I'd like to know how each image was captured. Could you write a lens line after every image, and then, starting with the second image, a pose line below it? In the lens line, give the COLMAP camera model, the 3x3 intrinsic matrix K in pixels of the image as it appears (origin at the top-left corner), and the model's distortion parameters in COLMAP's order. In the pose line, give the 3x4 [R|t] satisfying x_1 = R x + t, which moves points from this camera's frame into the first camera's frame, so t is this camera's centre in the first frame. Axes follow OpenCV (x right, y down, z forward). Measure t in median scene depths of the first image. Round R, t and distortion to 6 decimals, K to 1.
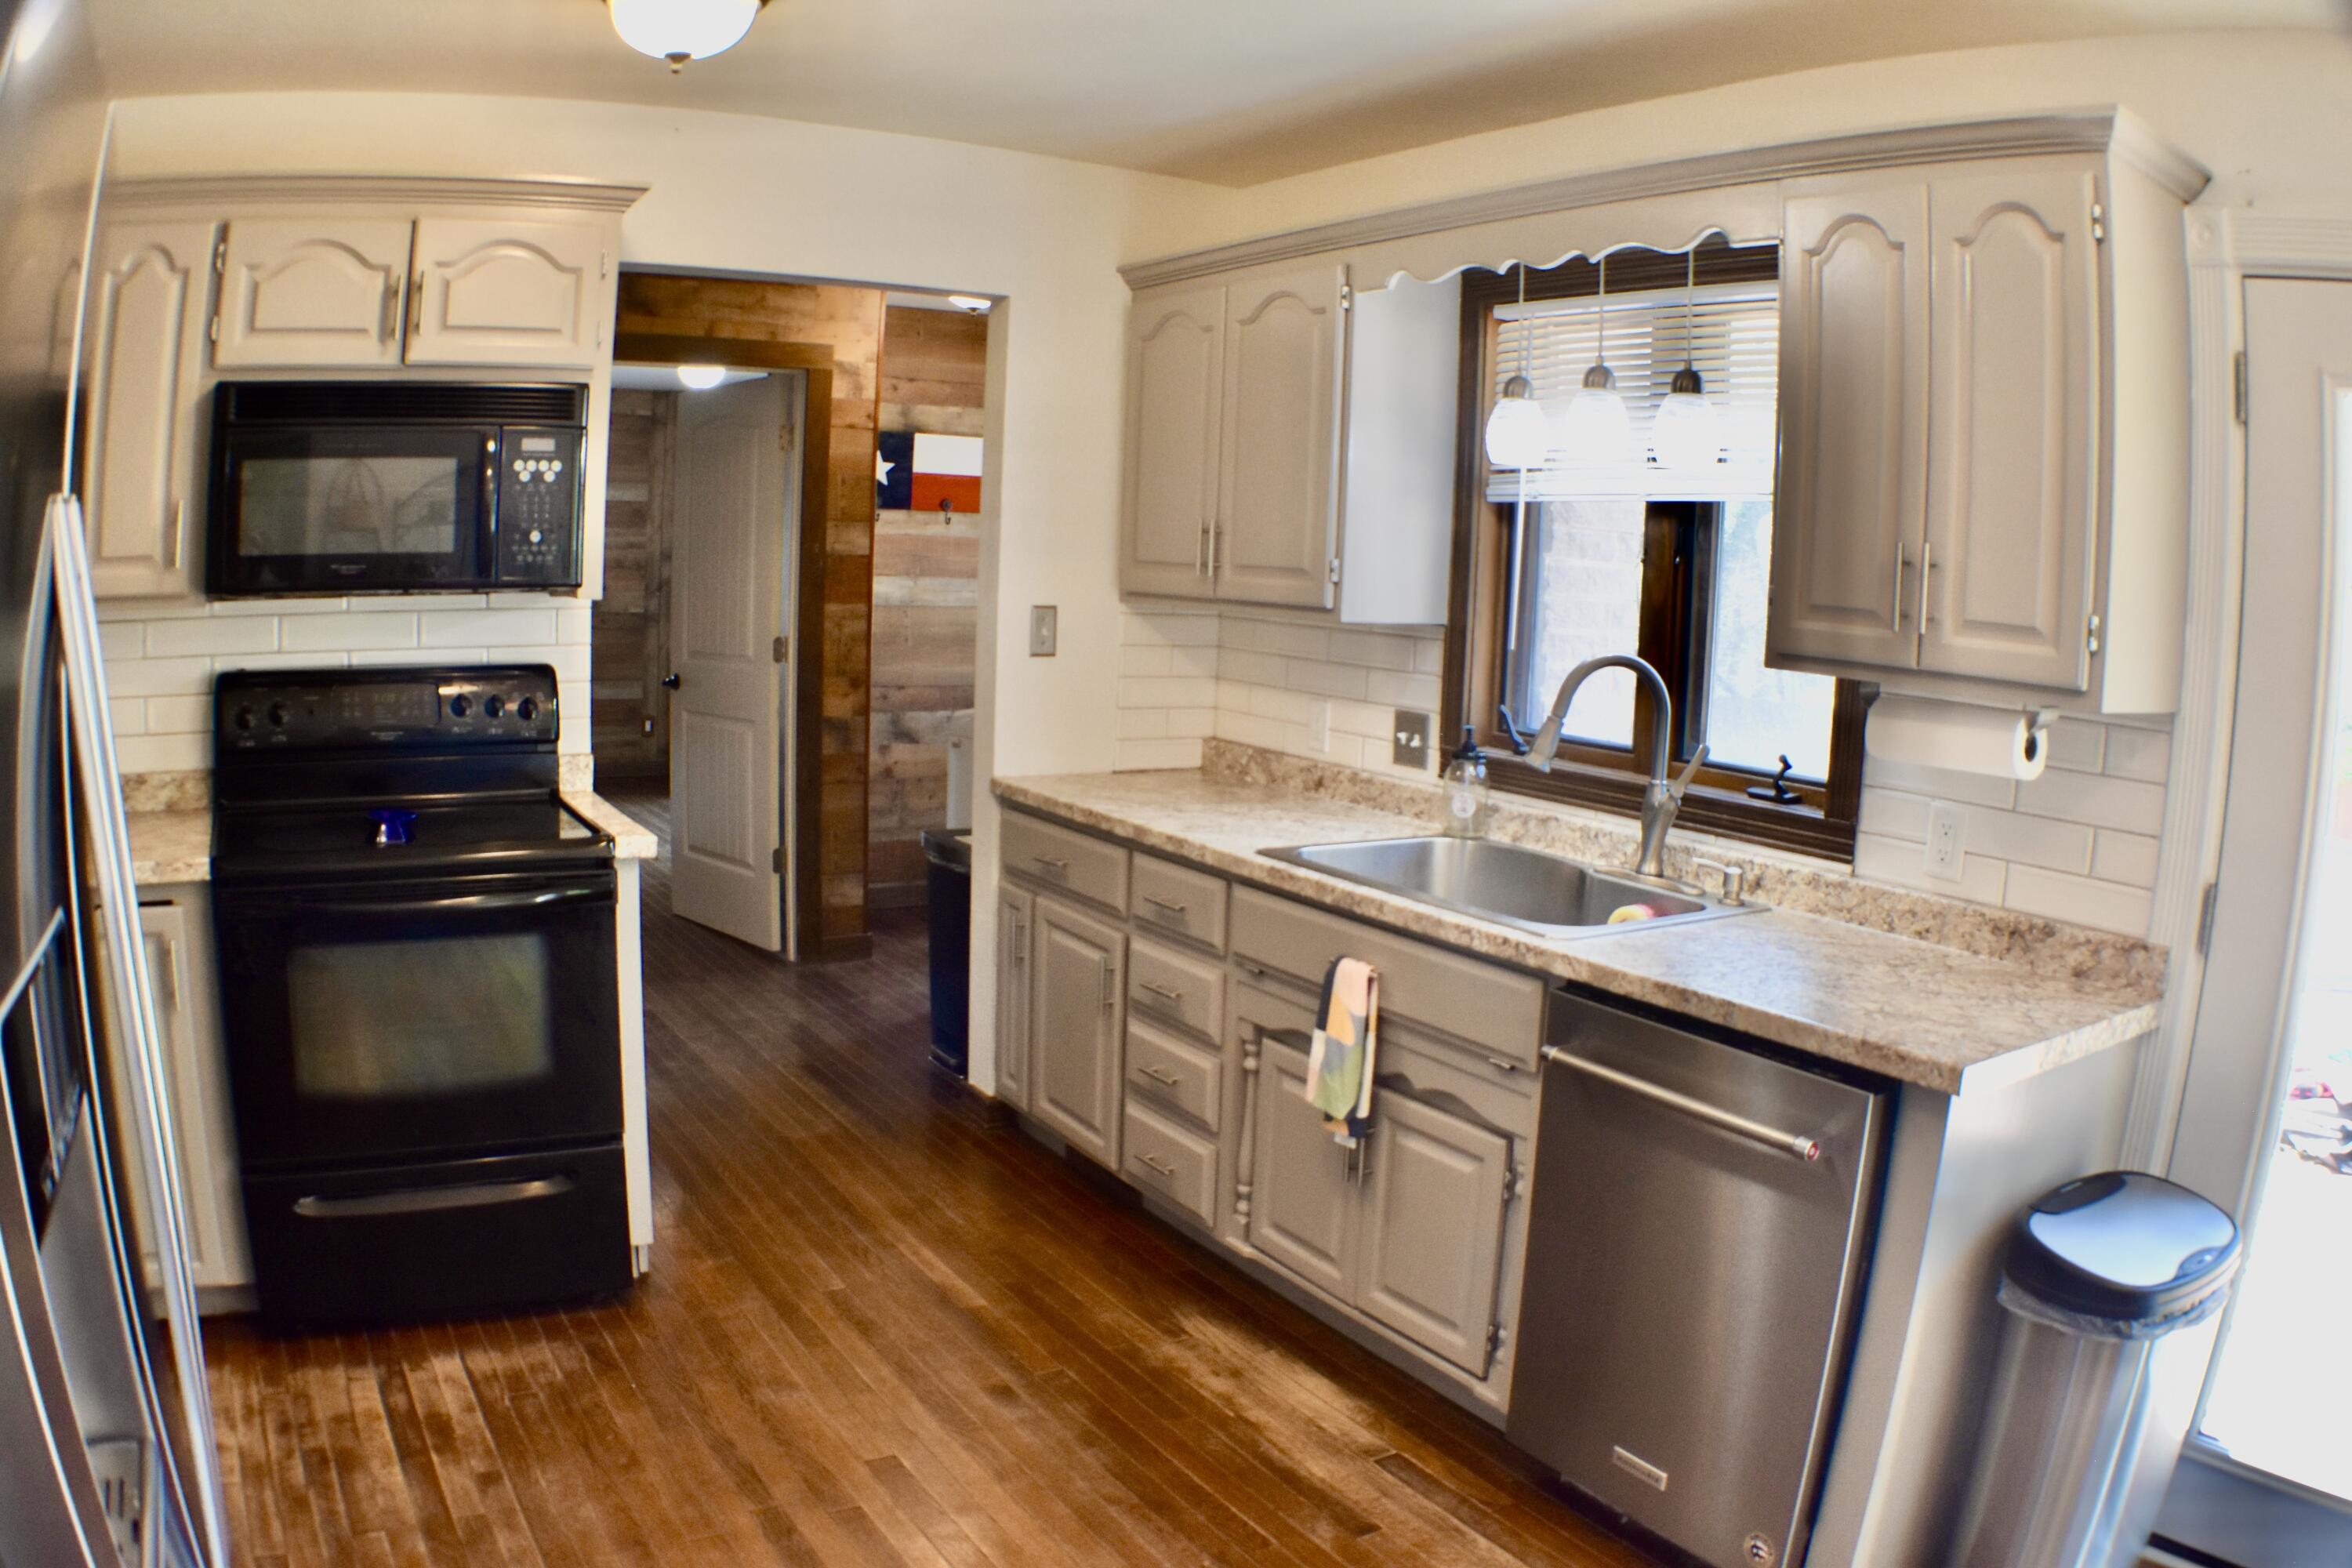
lens RADIAL K [[1705.9, 0, 1176.0], [0, 1705.9, 784.0], [0, 0, 1]] dist [-0.314965, 0.077306]
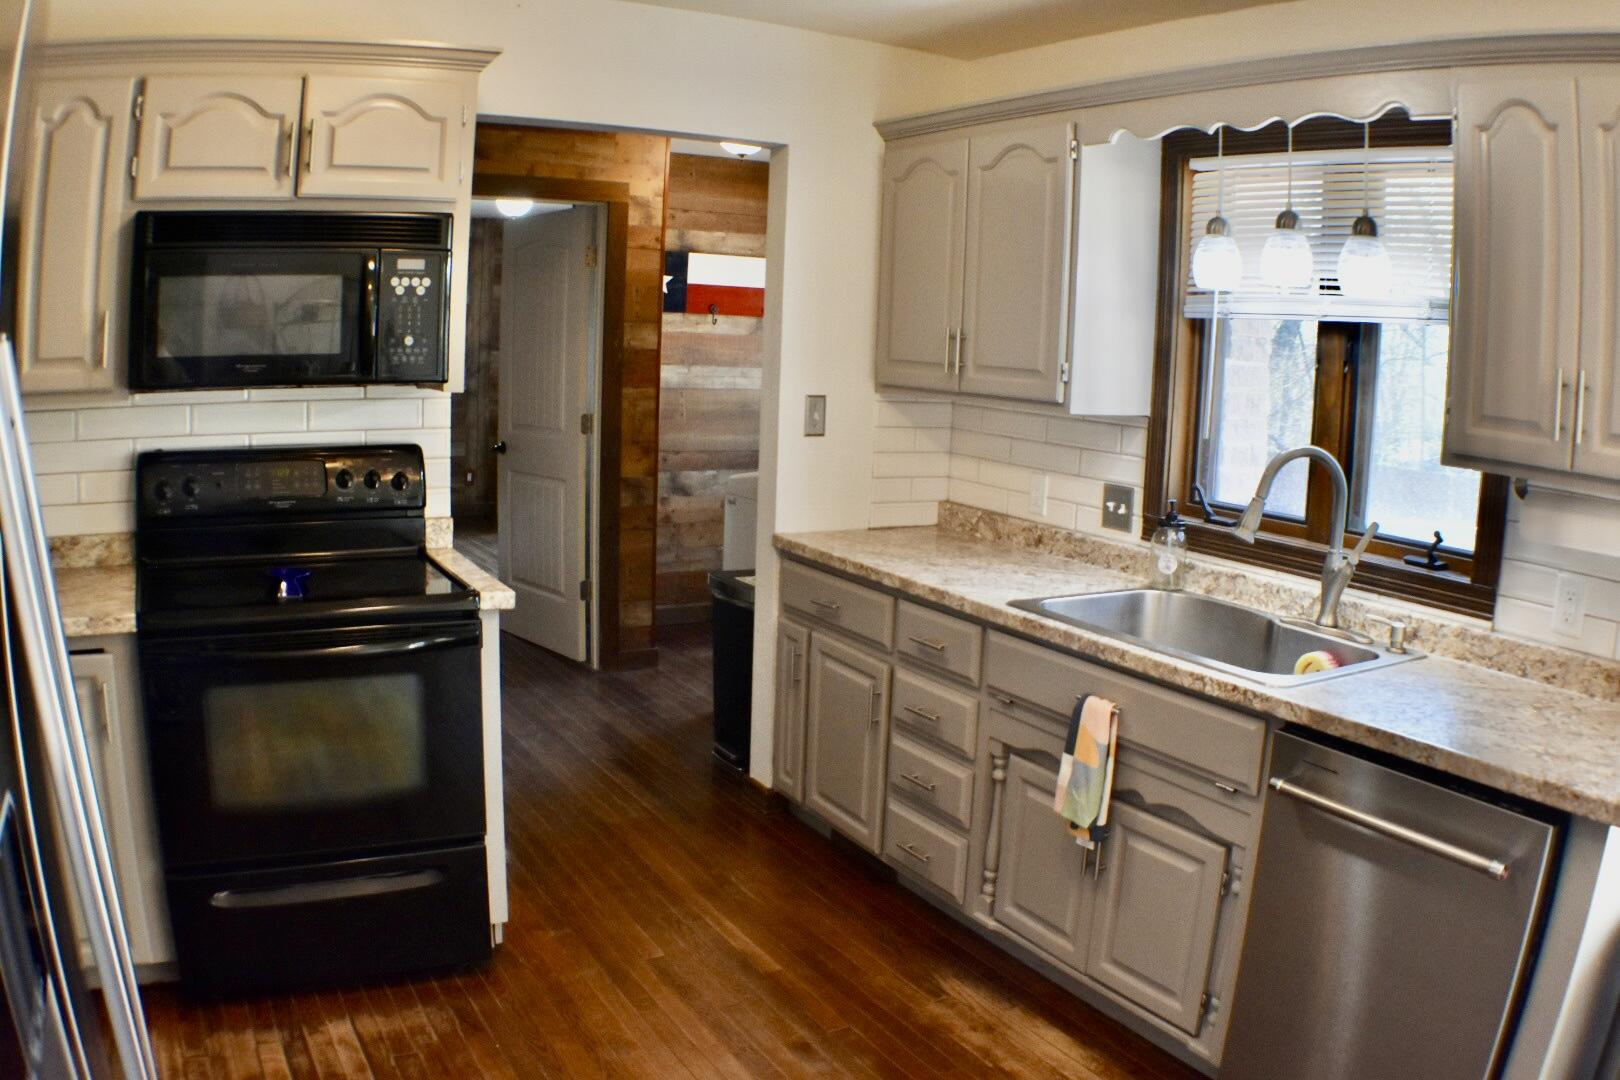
lens RADIAL K [[1274.2, 0, 810.0], [0, 1274.2, 540.0], [0, 0, 1]] dist [-0.306808, 0.072297]
pose [[0.999556, 0.004944, -0.029399, -0.071335], [-0.004274, 0.999731, 0.022818, -0.027143], [0.029503, -0.022682, 0.999307, 0.094540]]
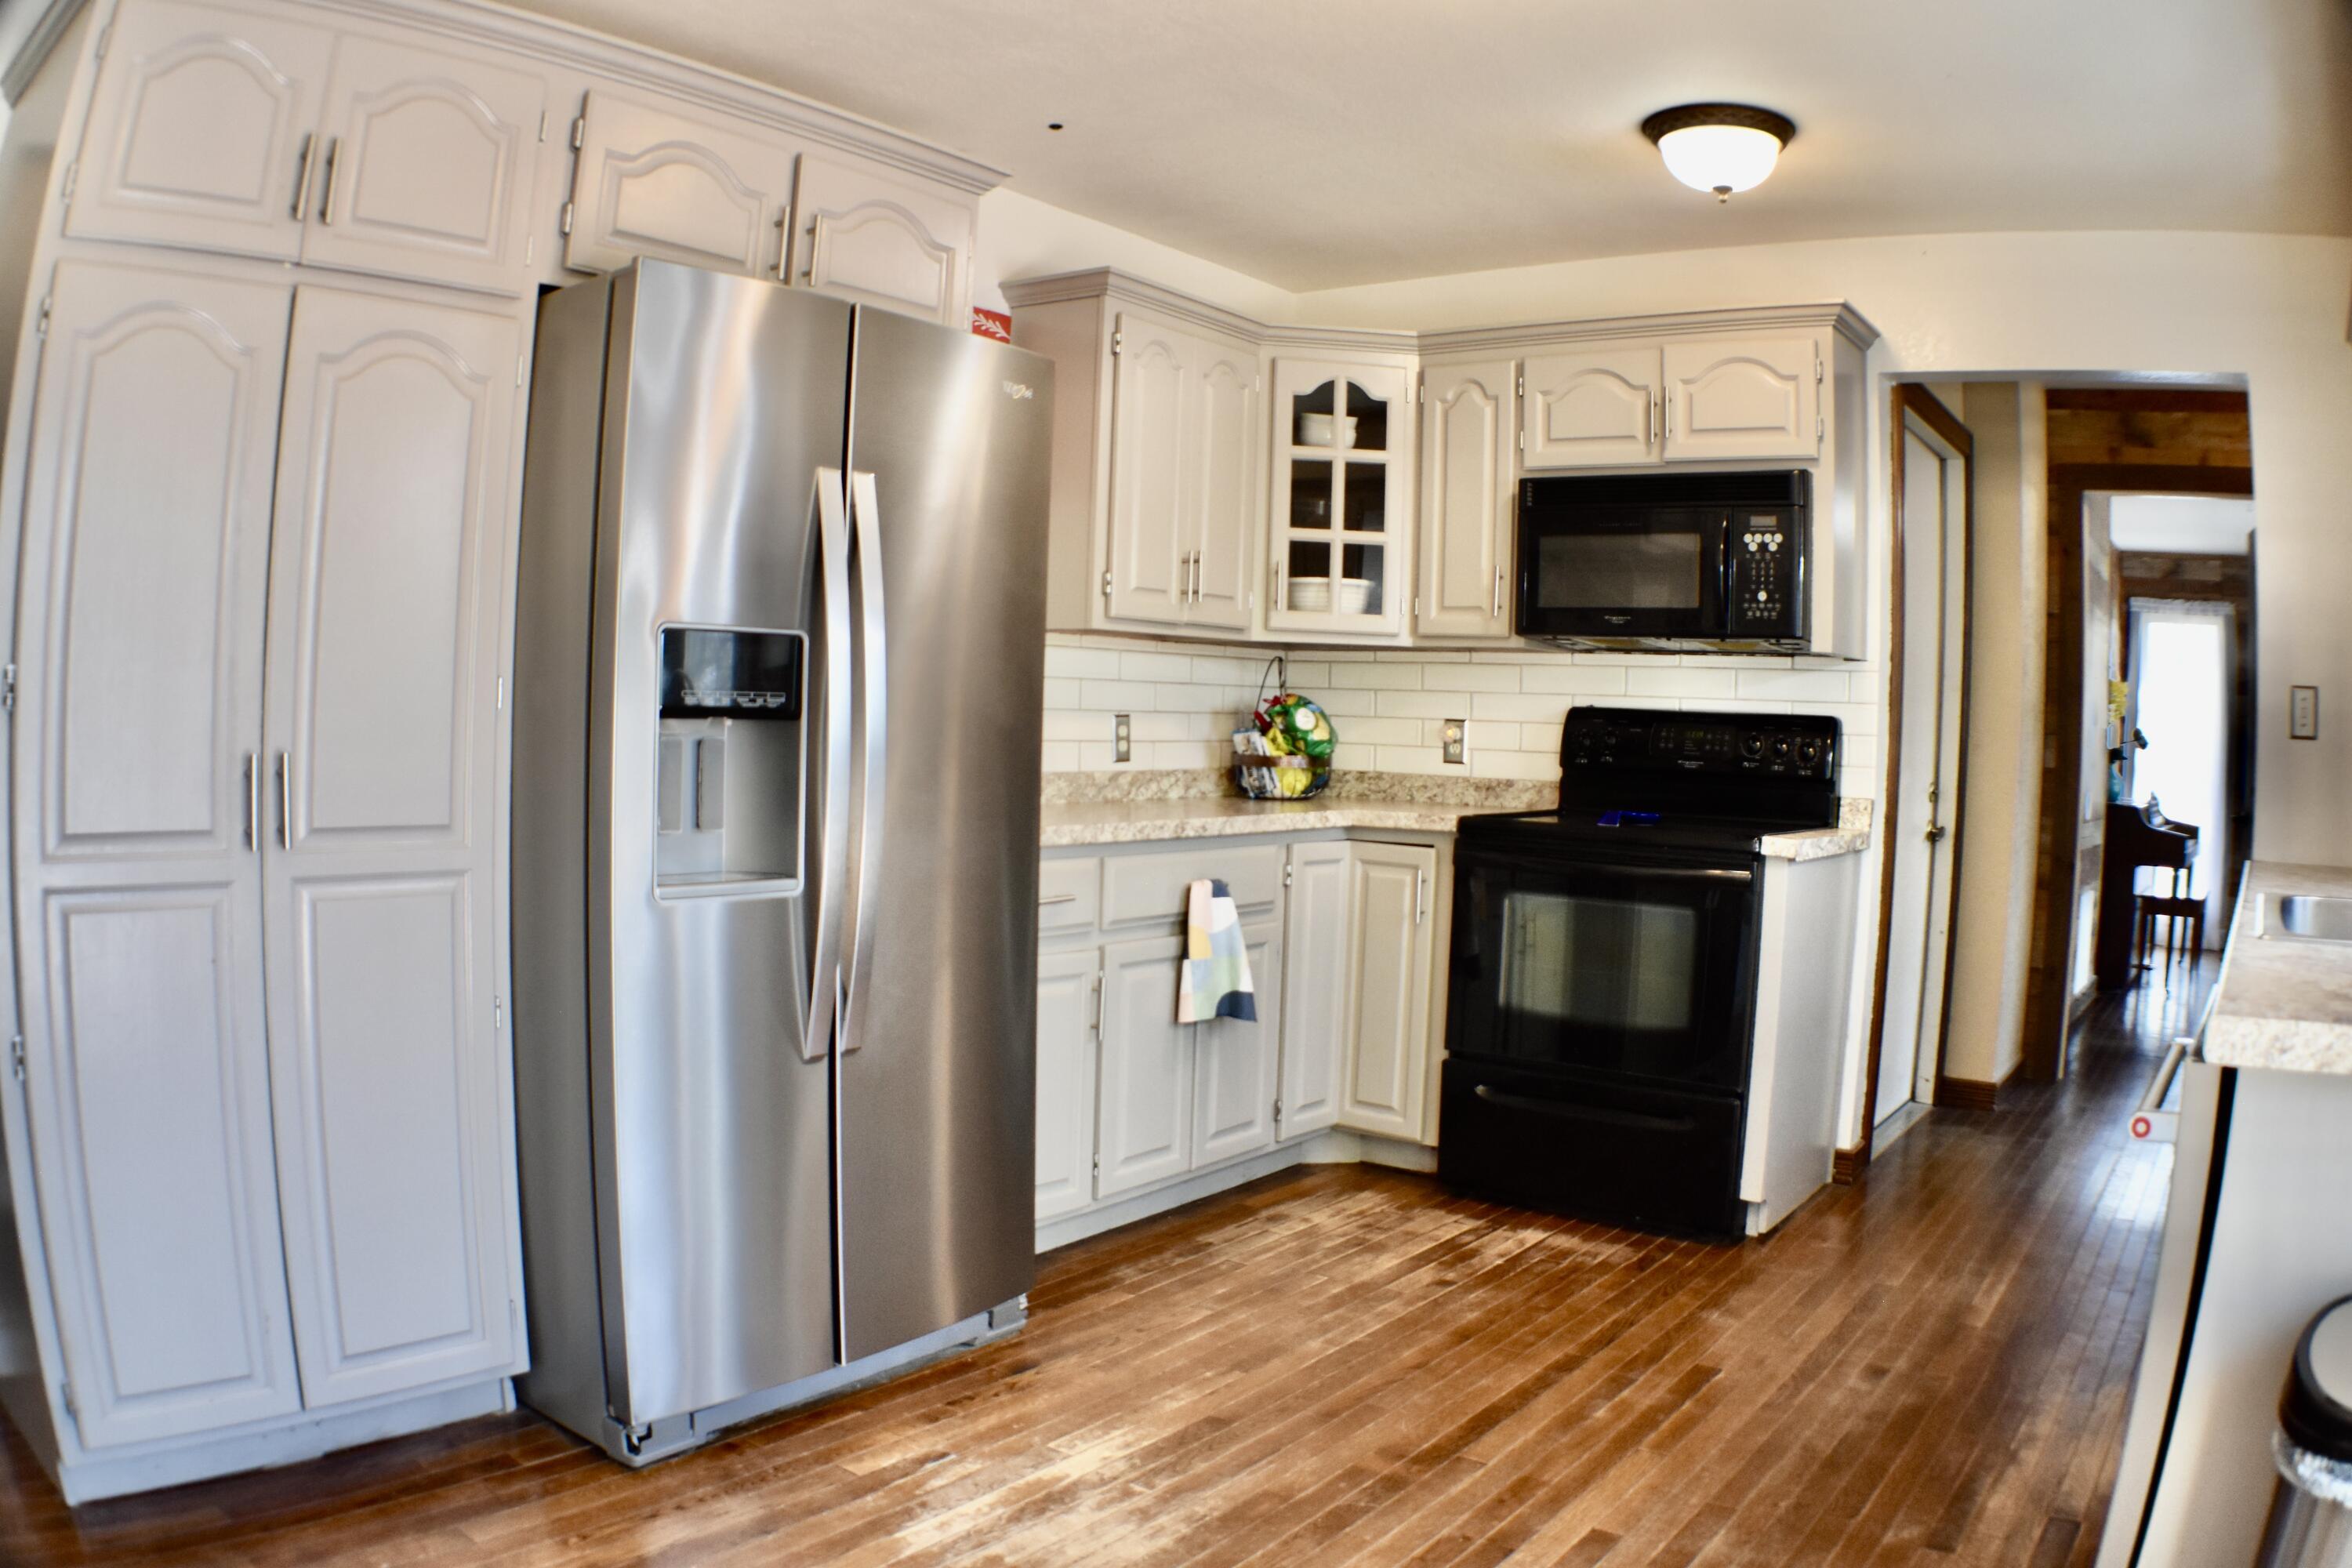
lens RADIAL K [[1705.9, 0, 1176.0], [0, 1705.9, 784.0], [0, 0, 1]] dist [-0.314965, 0.077306]
pose [[0.363391, 0.014666, -0.931521, 0.593941], [-0.146510, 0.988334, -0.041593, 0.103225], [0.920045, 0.151591, 0.361300, 0.170288]]
